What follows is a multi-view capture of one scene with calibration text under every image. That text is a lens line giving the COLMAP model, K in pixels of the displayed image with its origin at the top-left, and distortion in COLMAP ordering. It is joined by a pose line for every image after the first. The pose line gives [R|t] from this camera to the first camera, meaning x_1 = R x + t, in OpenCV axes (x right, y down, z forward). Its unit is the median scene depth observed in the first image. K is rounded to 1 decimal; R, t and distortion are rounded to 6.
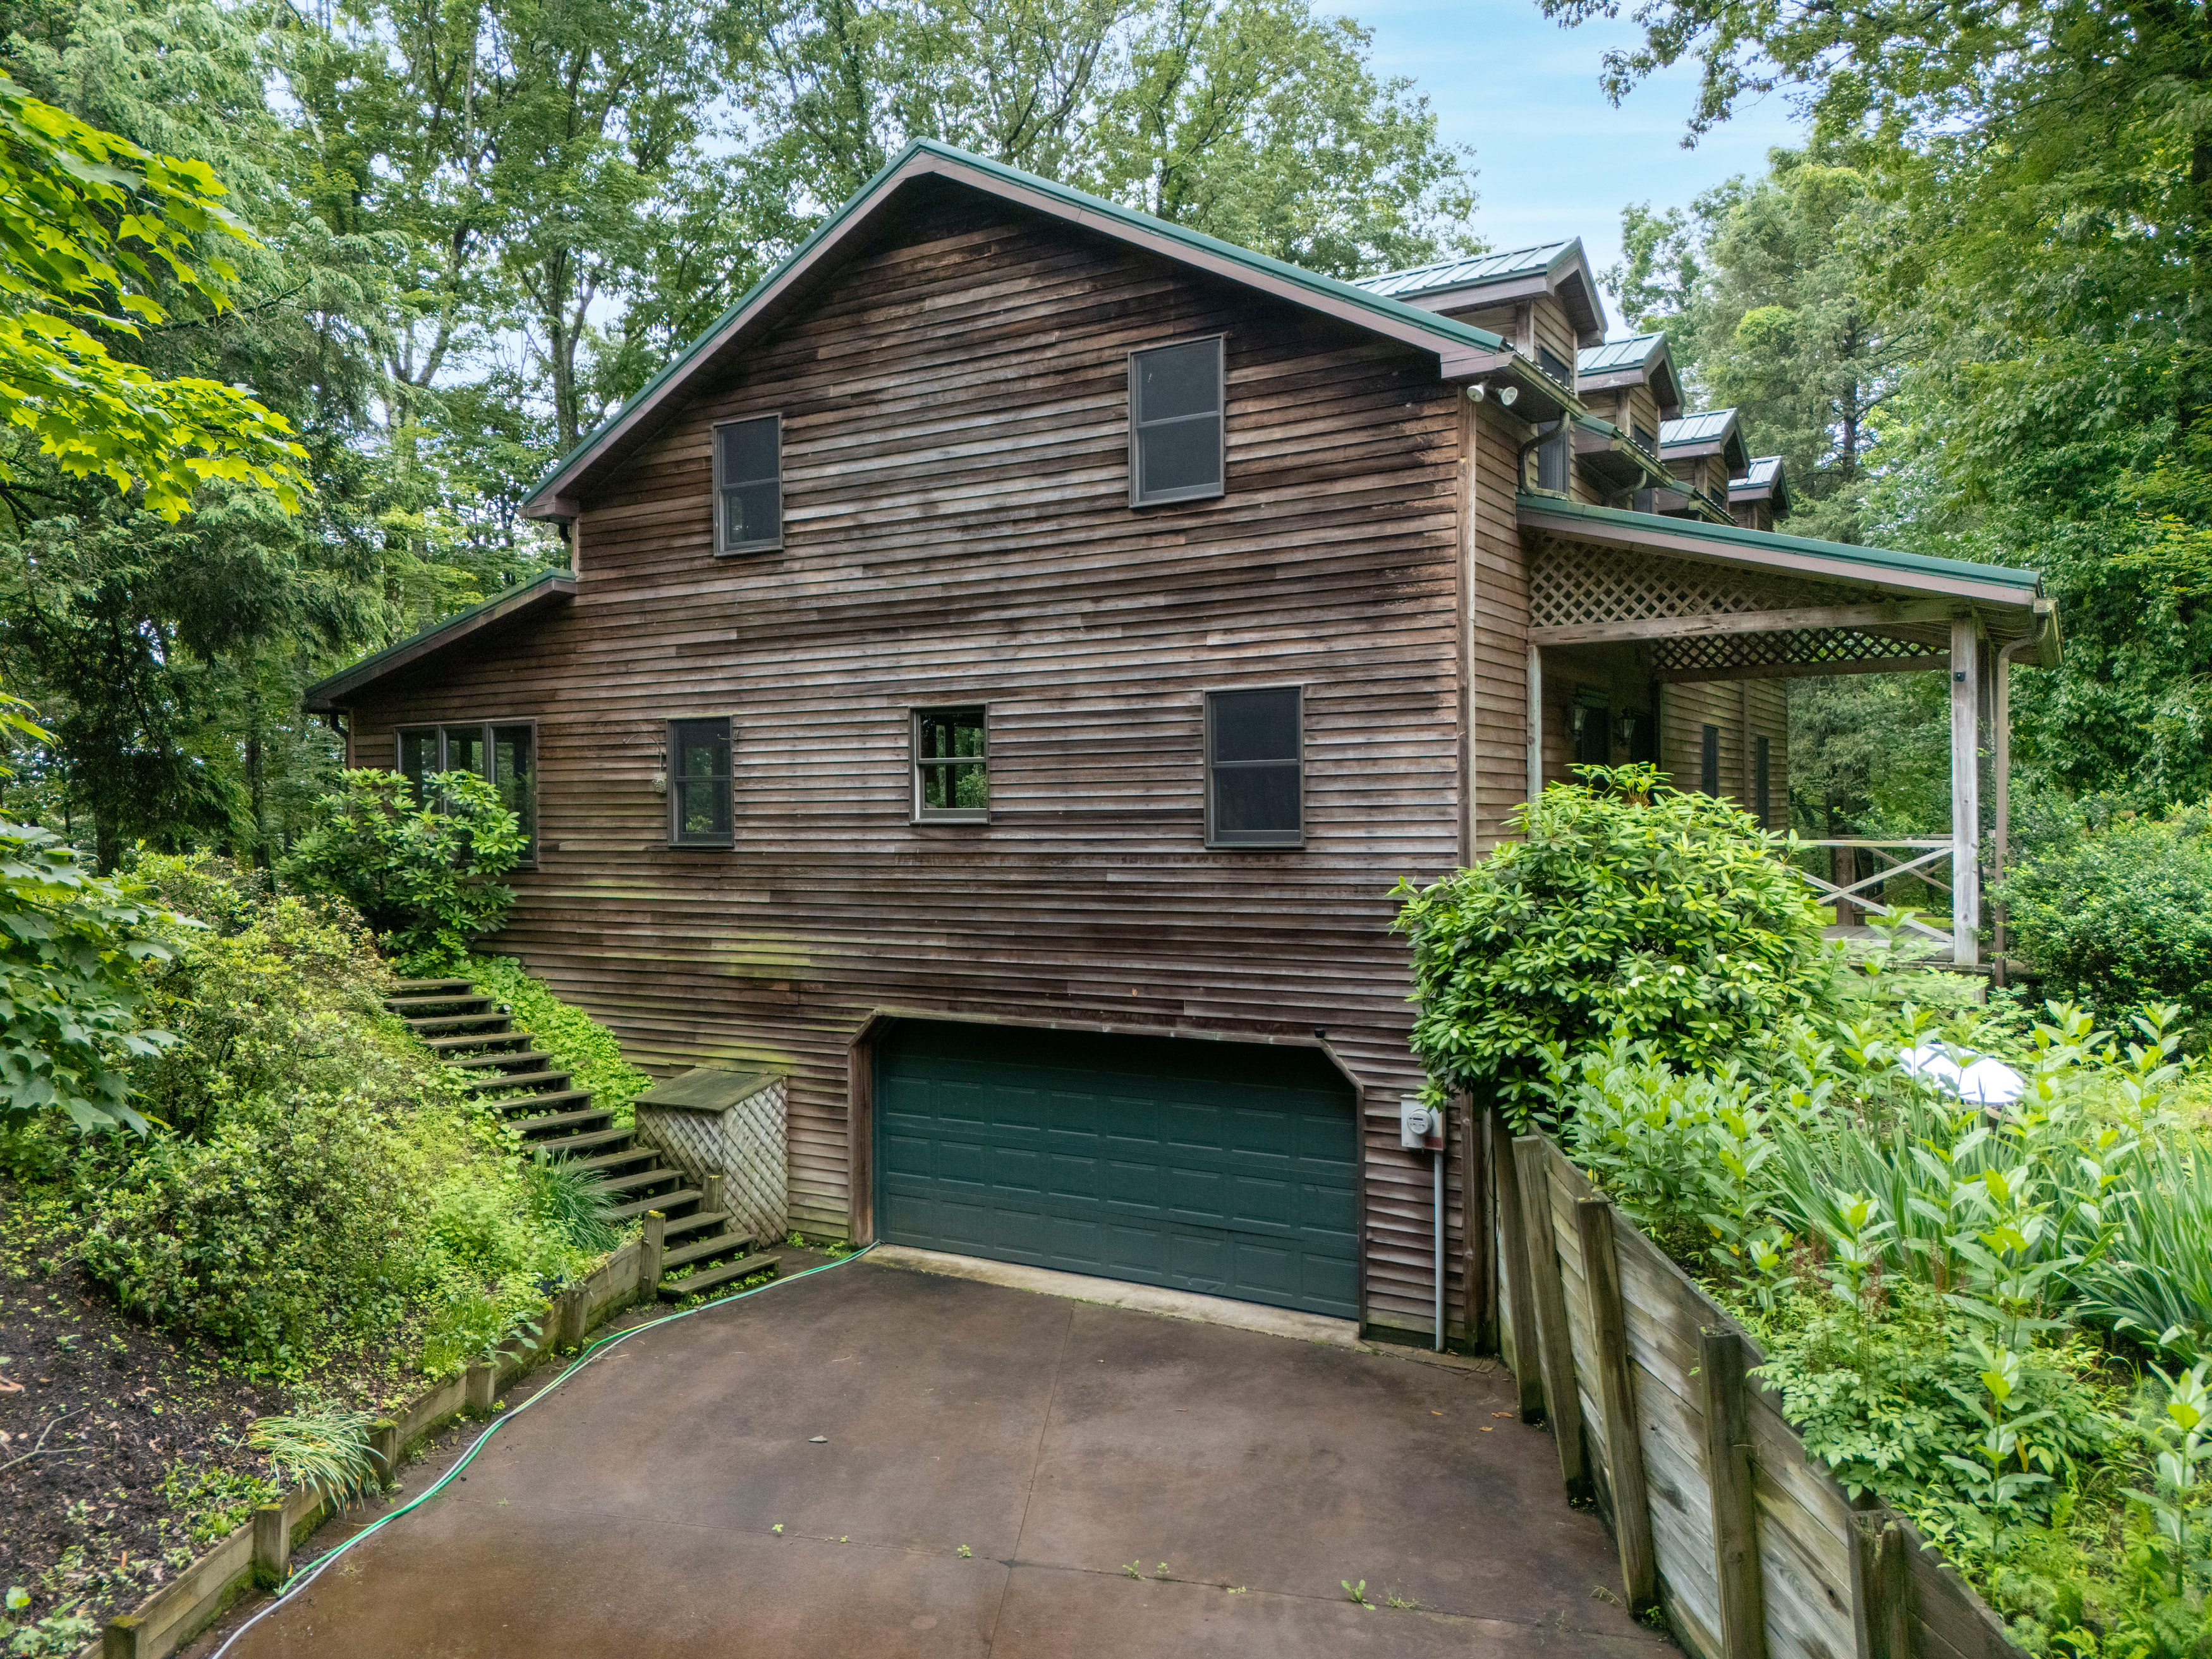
lens RADIAL K [[1599.7, 0, 1106.0], [0, 1599.7, 829.5], [0, 0, 1]] dist [0.135723, -0.228857]
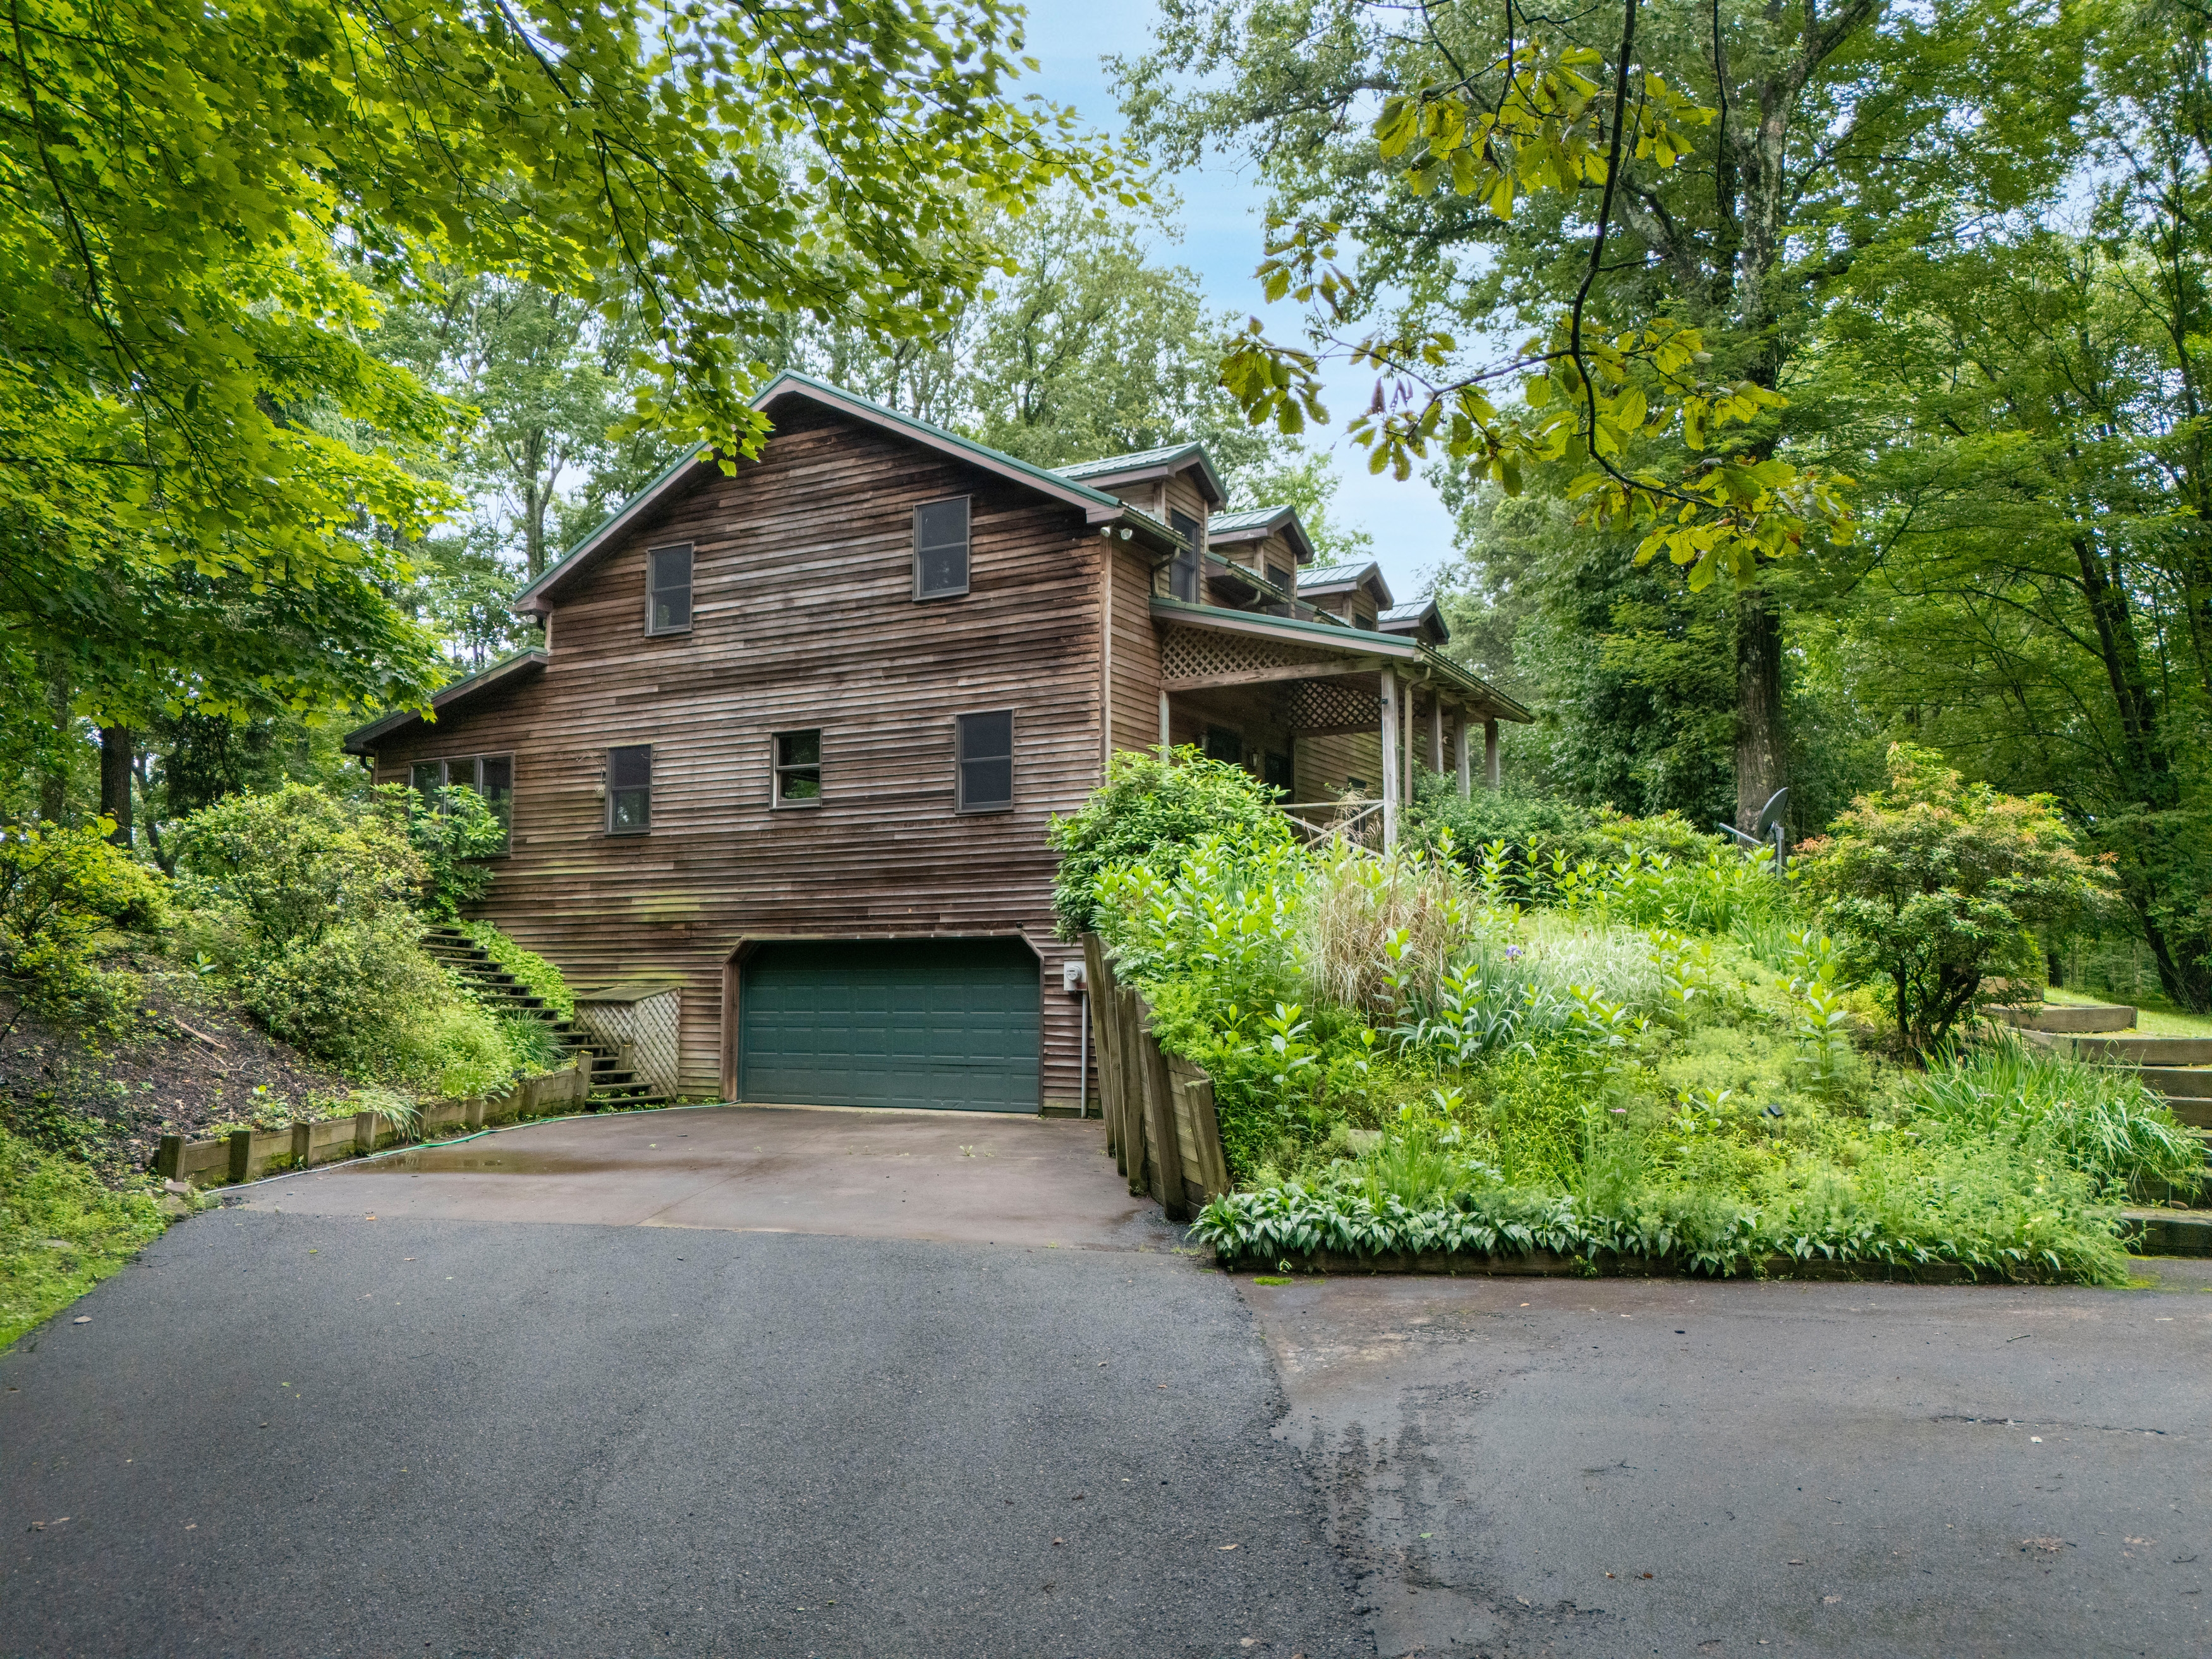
lens RADIAL K [[1599.7, 0, 1106.0], [0, 1599.7, 829.5], [0, 0, 1]] dist [0.135723, -0.228857]
pose [[0.999370, 0.013186, 0.032944, 0.143801], [-0.009639, 0.994363, -0.105593, 0.172510], [-0.034151, 0.105209, 0.993864, -0.503855]]
